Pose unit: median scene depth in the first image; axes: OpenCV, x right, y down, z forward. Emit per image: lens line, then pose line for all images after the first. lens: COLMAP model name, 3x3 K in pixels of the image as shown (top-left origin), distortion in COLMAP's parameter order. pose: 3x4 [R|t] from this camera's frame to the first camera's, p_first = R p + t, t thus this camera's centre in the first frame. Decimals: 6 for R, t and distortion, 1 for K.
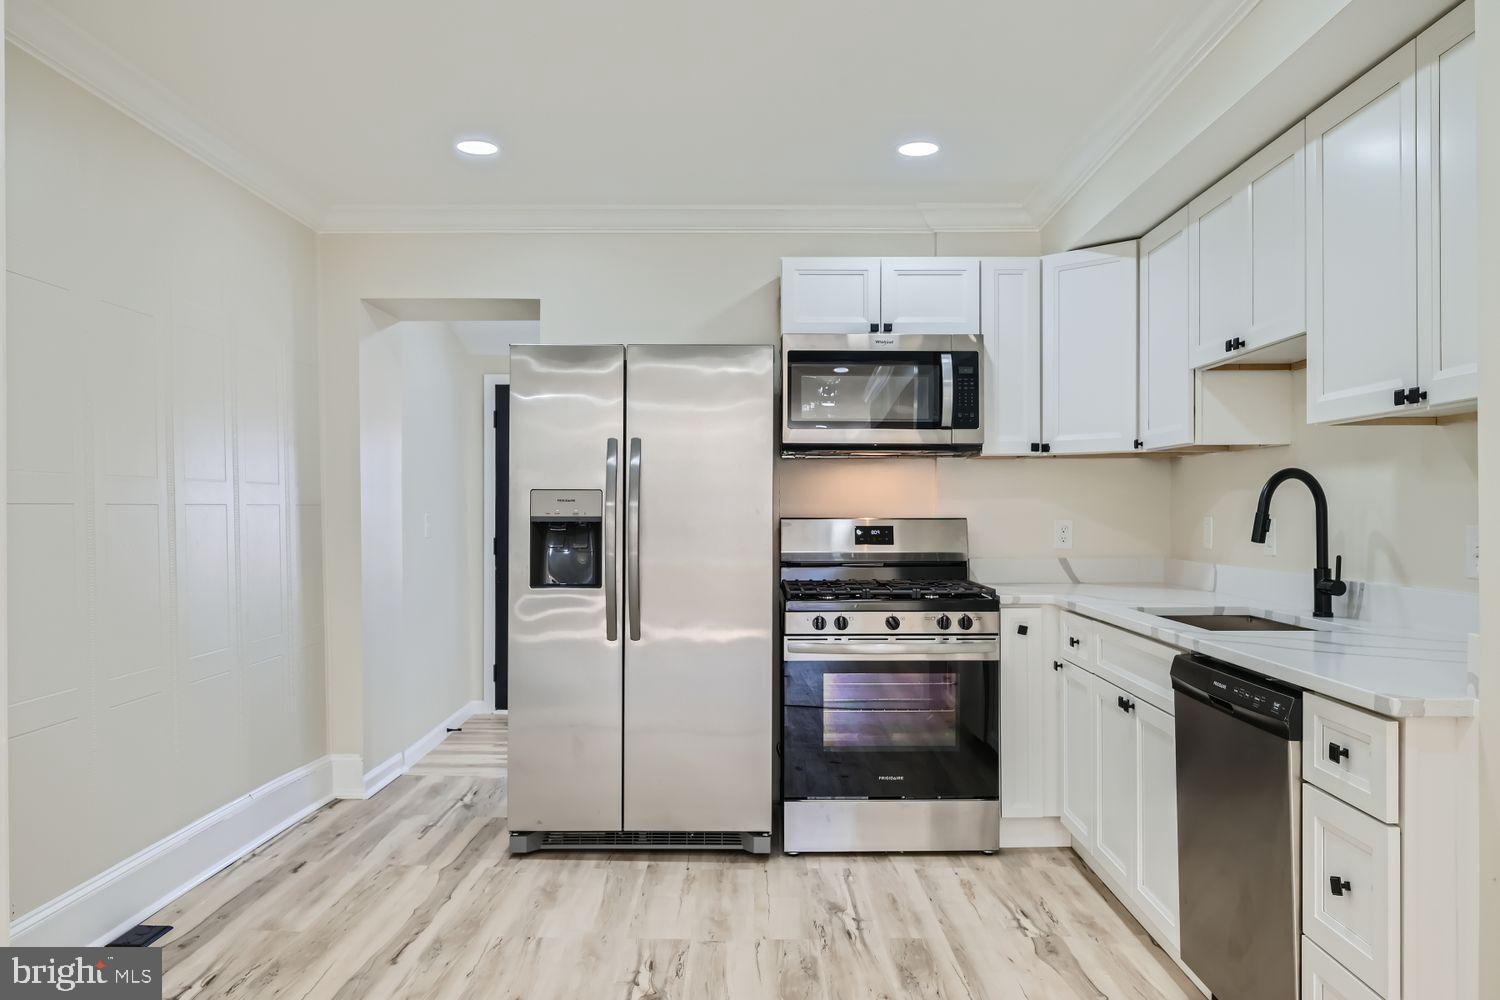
lens RADIAL K [[1041.9, 0, 746.5], [0, 1041.9, 517.6], [0, 0, 1]] dist [-0.000093, -0.000504]
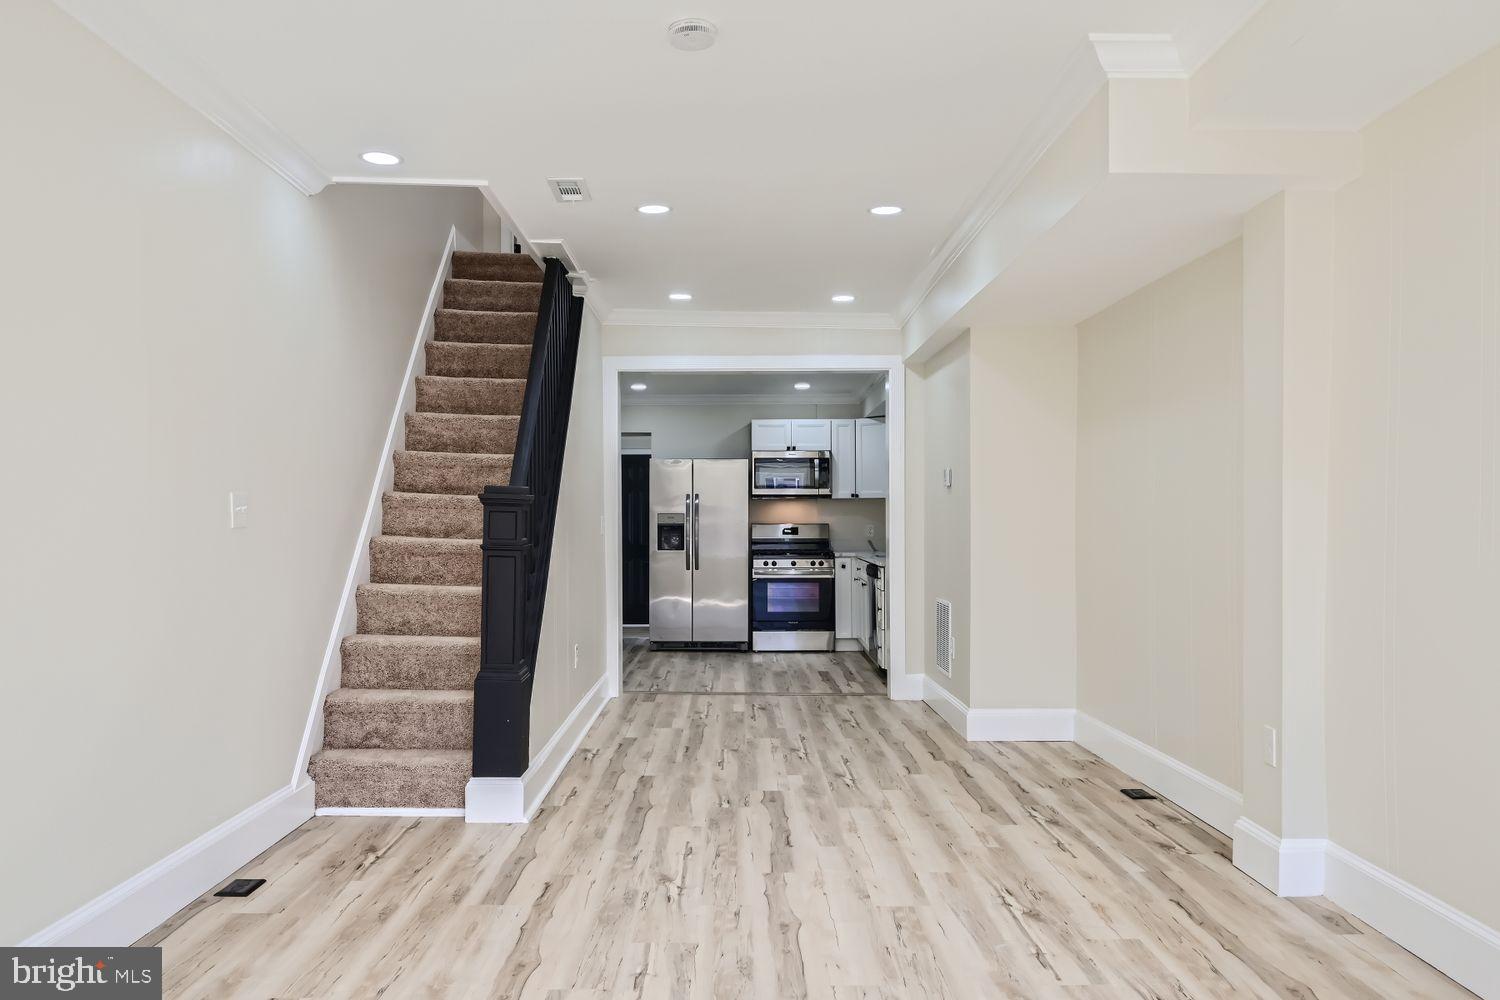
lens RADIAL K [[1128.2, 0, 736.4], [0, 1128.2, 526.0], [0, 0, 1]] dist [-0.003380, -0.002062]
pose [[0.999907, -0.003278, -0.013206, 0.032813], [0.003316, 0.999991, 0.002828, -0.002814], [0.013197, -0.002872, 0.999909, -1.849644]]
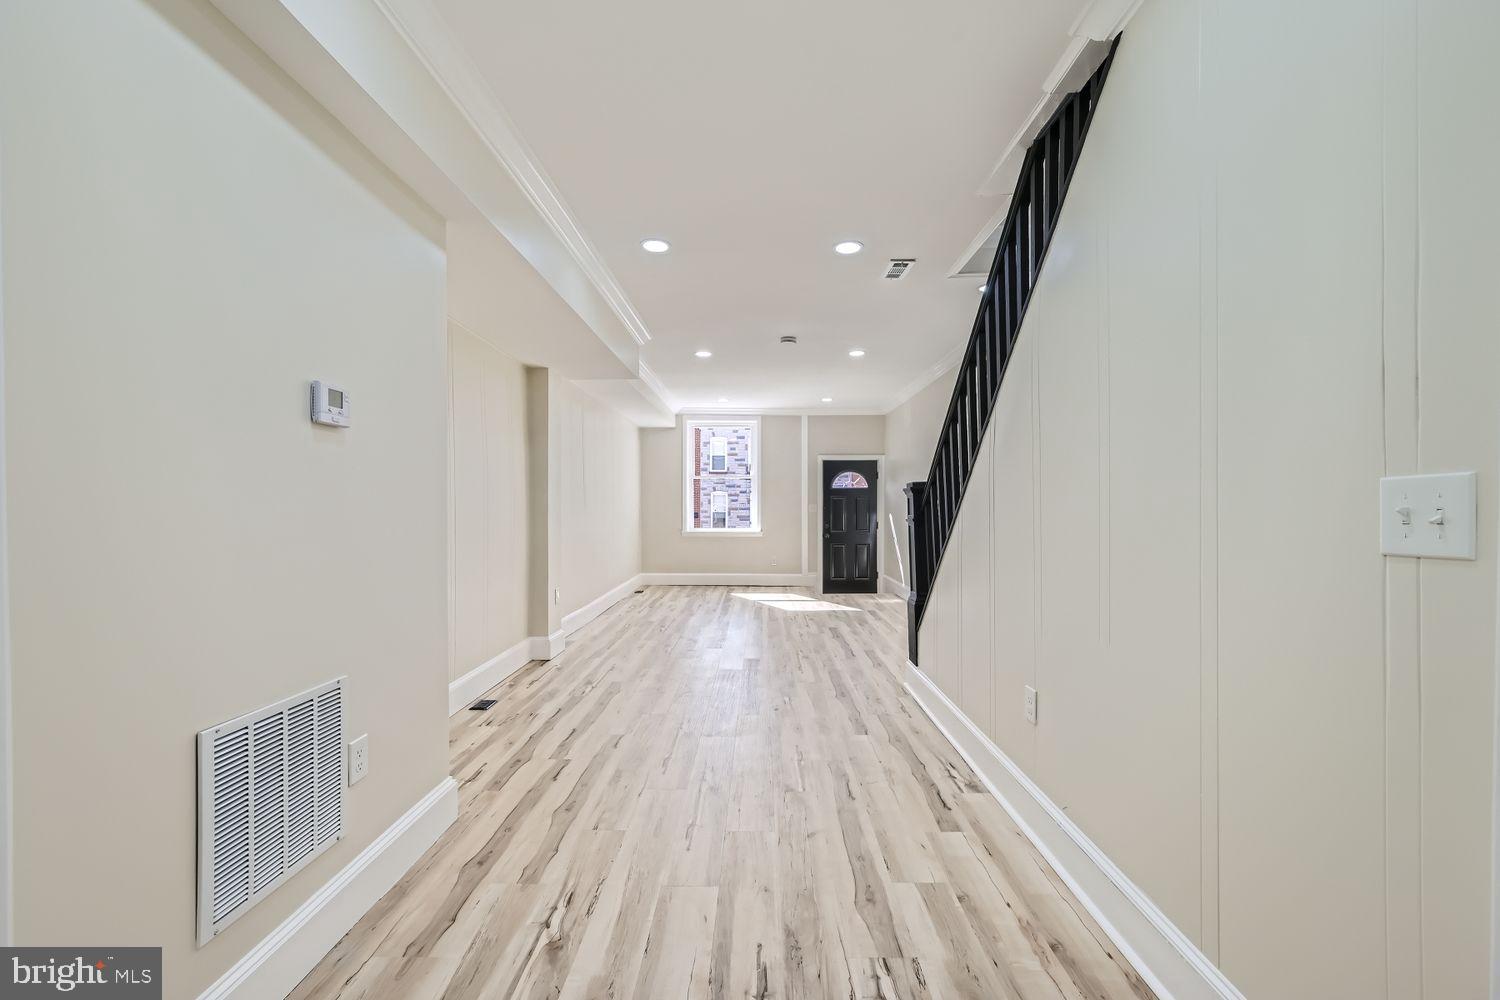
lens RADIAL K [[608.0, 0, 750.0], [0, 608.0, 500.0], [0, 0, 1]] dist [-0.000199, -0.000015]
pose [[-0.999450, -0.001736, 0.033127, 0.030208], [-0.001997, 0.999967, -0.007858, -0.002175], [-0.033112, -0.007920, -0.999420, 0.445692]]
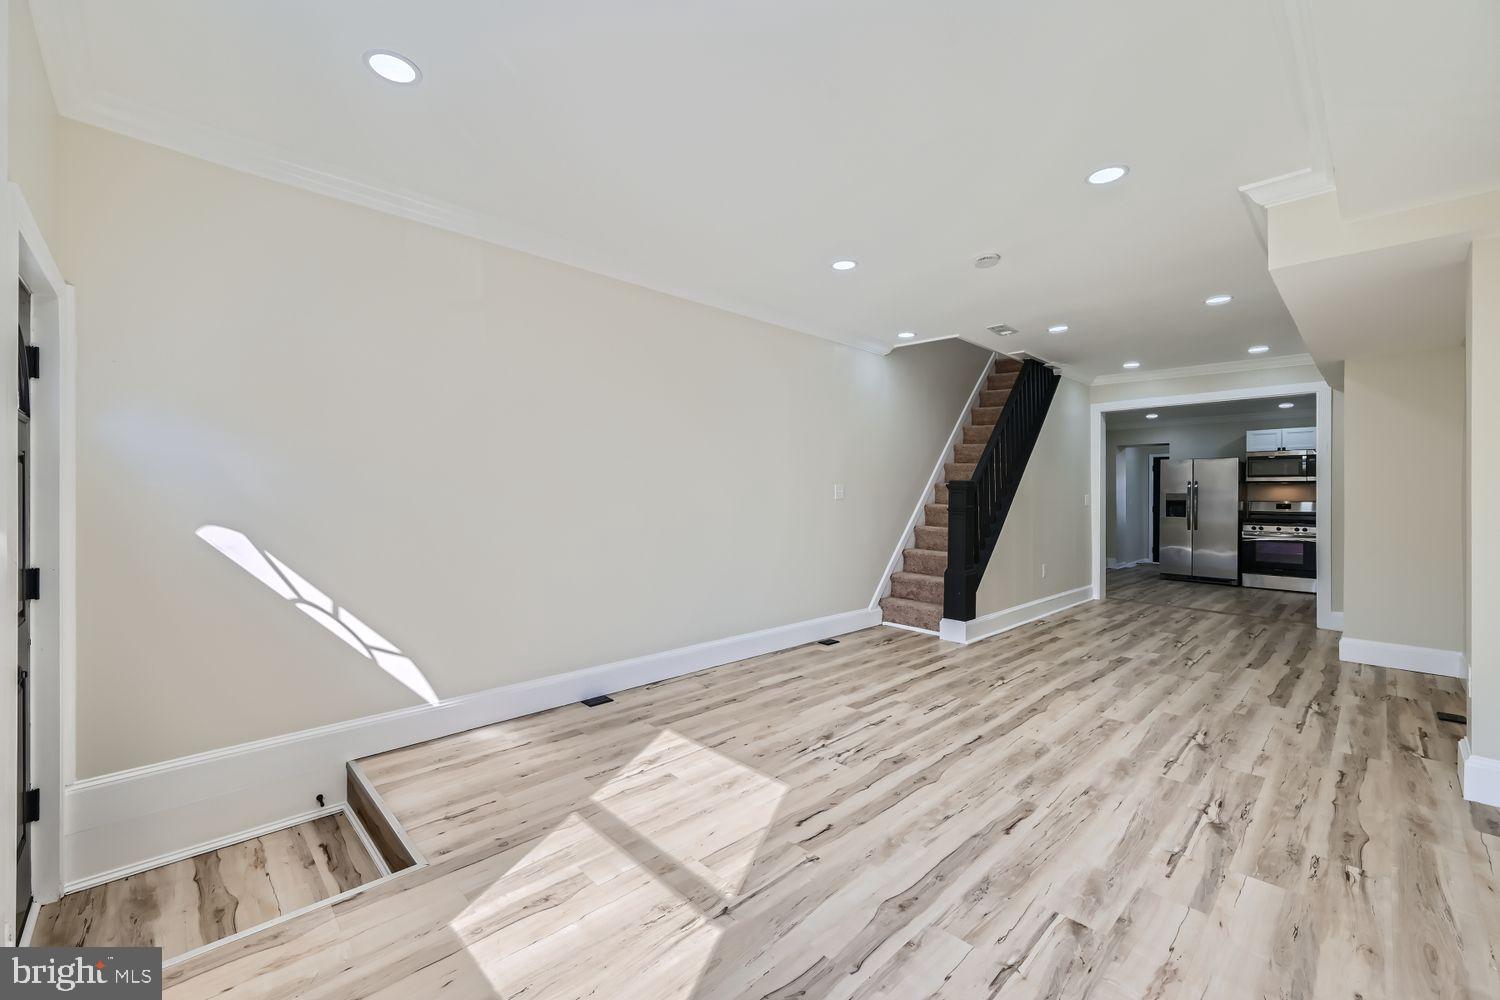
lens RADIAL K [[599.2, 0, 748.1], [0, 599.2, 494.5], [0, 0, 1]] dist [-0.000374, -0.000102]
pose [[0.676820, 0.002474, -0.736144, 0.434458], [-0.007258, 0.999968, -0.003313, -0.003775], [0.736112, 0.007586, 0.676817, -1.894862]]
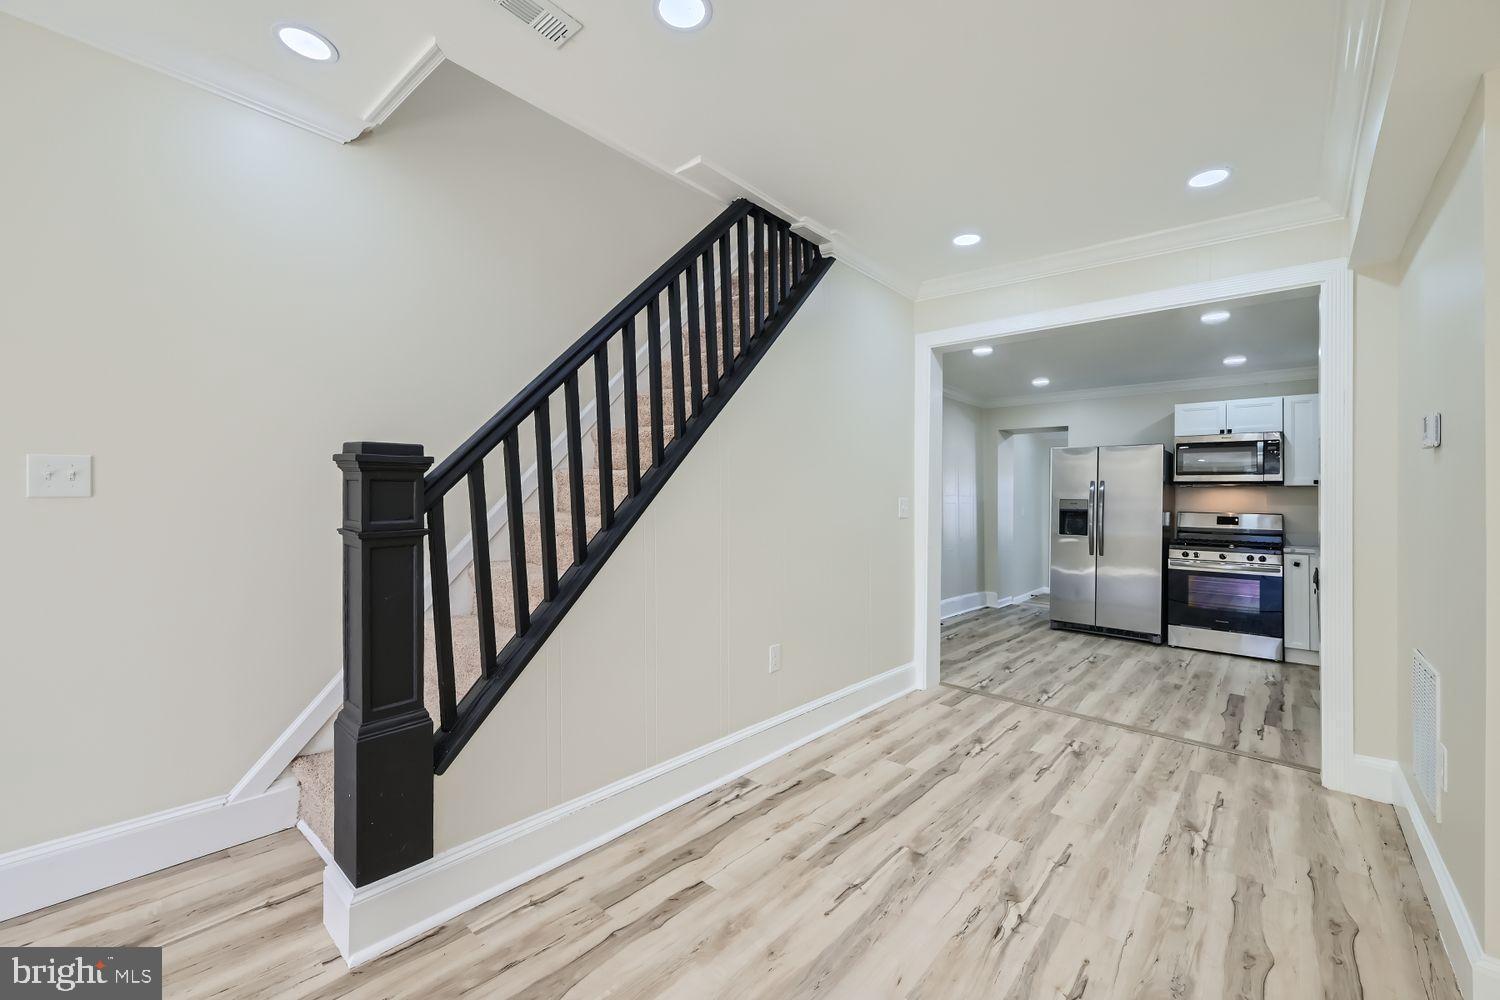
lens RADIAL K [[610.2, 0, 747.9], [0, 610.2, 493.7], [0, 0, 1]] dist [0.000890, 0.000041]
pose [[0.741697, 0.003808, -0.670724, 0.269607], [-0.018345, 0.999725, -0.014610, -0.003474], [0.670484, 0.023141, 0.741563, -0.778187]]
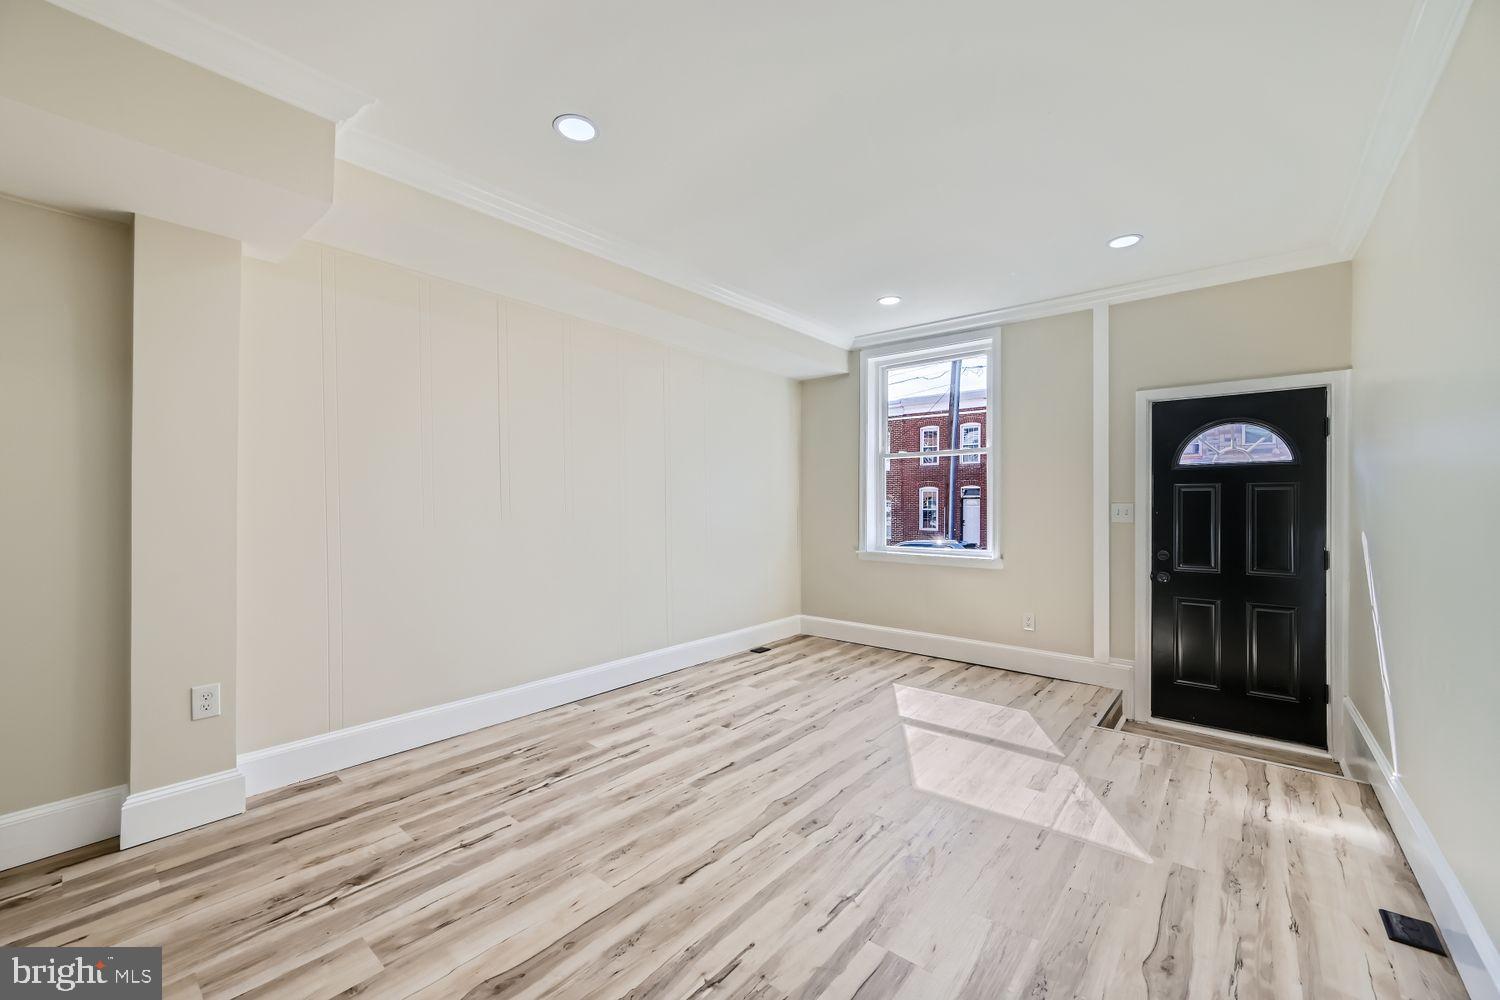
lens RADIAL K [[592.8, 0, 748.0], [0, 592.8, 507.8], [0, 0, 1]] dist [-0.000489, 0.000180]
pose [[-0.753348, -0.005213, 0.657602, -0.328551], [0.001224, 0.999956, 0.009329, -0.009030], [-0.657621, 0.007833, -0.753308, -0.764800]]
